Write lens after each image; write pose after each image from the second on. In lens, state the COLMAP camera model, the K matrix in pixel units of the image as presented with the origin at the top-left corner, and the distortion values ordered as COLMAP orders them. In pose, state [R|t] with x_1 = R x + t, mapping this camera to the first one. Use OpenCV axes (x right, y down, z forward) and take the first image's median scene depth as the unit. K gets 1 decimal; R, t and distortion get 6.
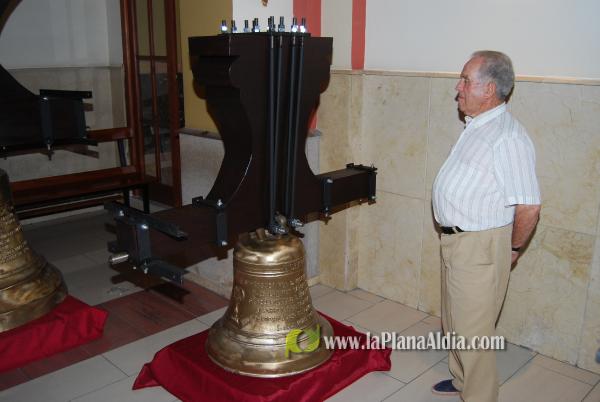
lens RADIAL K [[580.6, 0, 304.3], [0, 580.6, 199.8], [0, 0, 1]] dist [-0.066999, 0.000000]
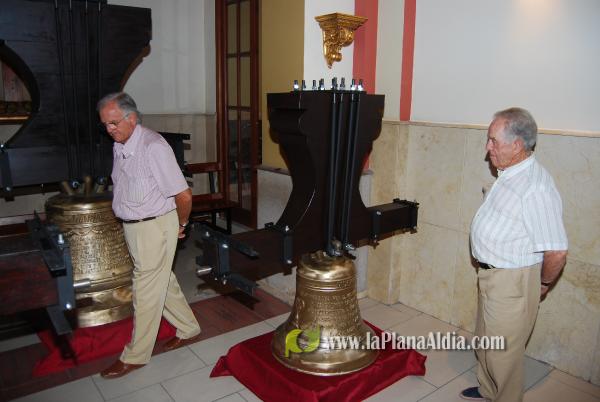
lens RADIAL K [[472.2, 0, 305.6], [0, 472.2, 198.4], [0, 0, 1]] dist [-0.089960, 0.032297]
pose [[0.993344, 0.033492, -0.110209, -0.000071], [-0.039032, 0.998060, -0.048502, -0.008458], [0.108370, 0.052481, 0.992724, 0.013404]]
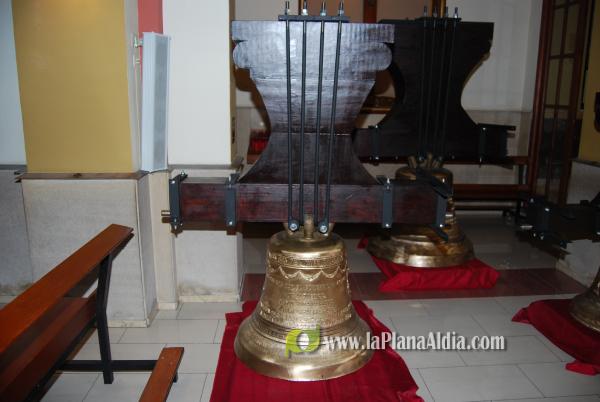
lens RADIAL K [[472.2, 0, 308.1], [0, 472.2, 198.5], [0, 0, 1]] dist [-0.089960, 0.032297]
pose [[0.753973, 0.145382, -0.640616, 0.025331], [-0.174255, 0.984530, 0.018340, 0.072578], [0.633372, 0.097802, 0.767642, -0.265785]]
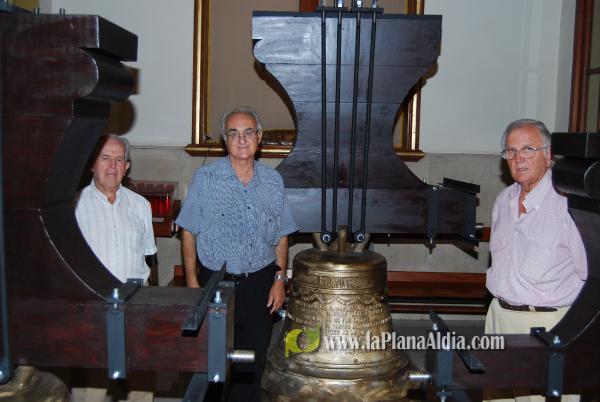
lens RADIAL K [[688.8, 0, 308.3], [0, 688.8, 200.5], [0, 0, 1]] dist [-0.048345, 0.000000]
pose [[0.729678, 0.090258, -0.677808, 0.164592], [-0.193842, 0.977890, -0.078458, -0.031630], [0.655740, 0.188637, 0.731041, 0.051502]]
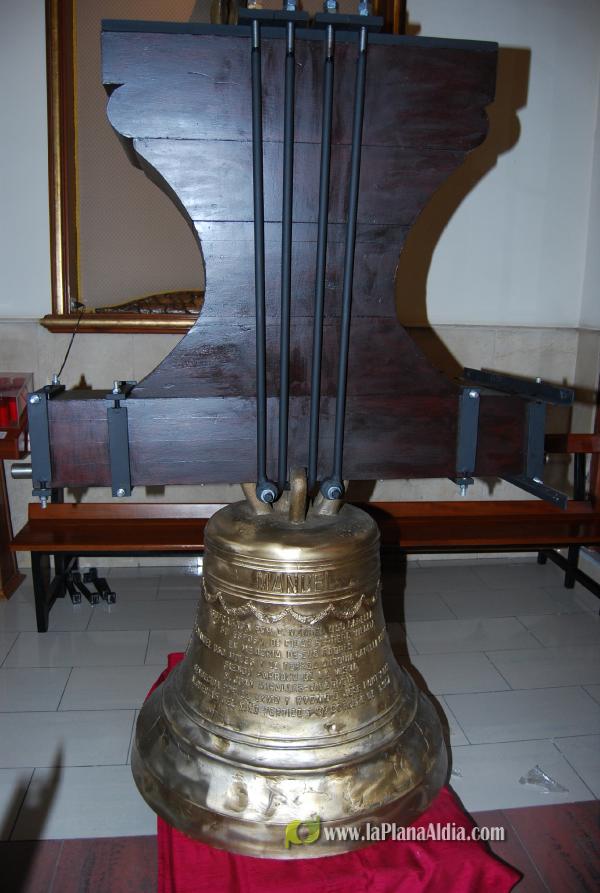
lens RADIAL K [[701.1, 0, 294.2], [0, 701.1, 441.8], [0, 0, 1]] dist [-0.087294, 0.024303]
pose [[0.785858, 0.139446, -0.602480, -0.218455], [-0.172983, 0.984922, 0.002331, -0.116890], [0.593721, 0.102387, 0.798131, 0.458760]]
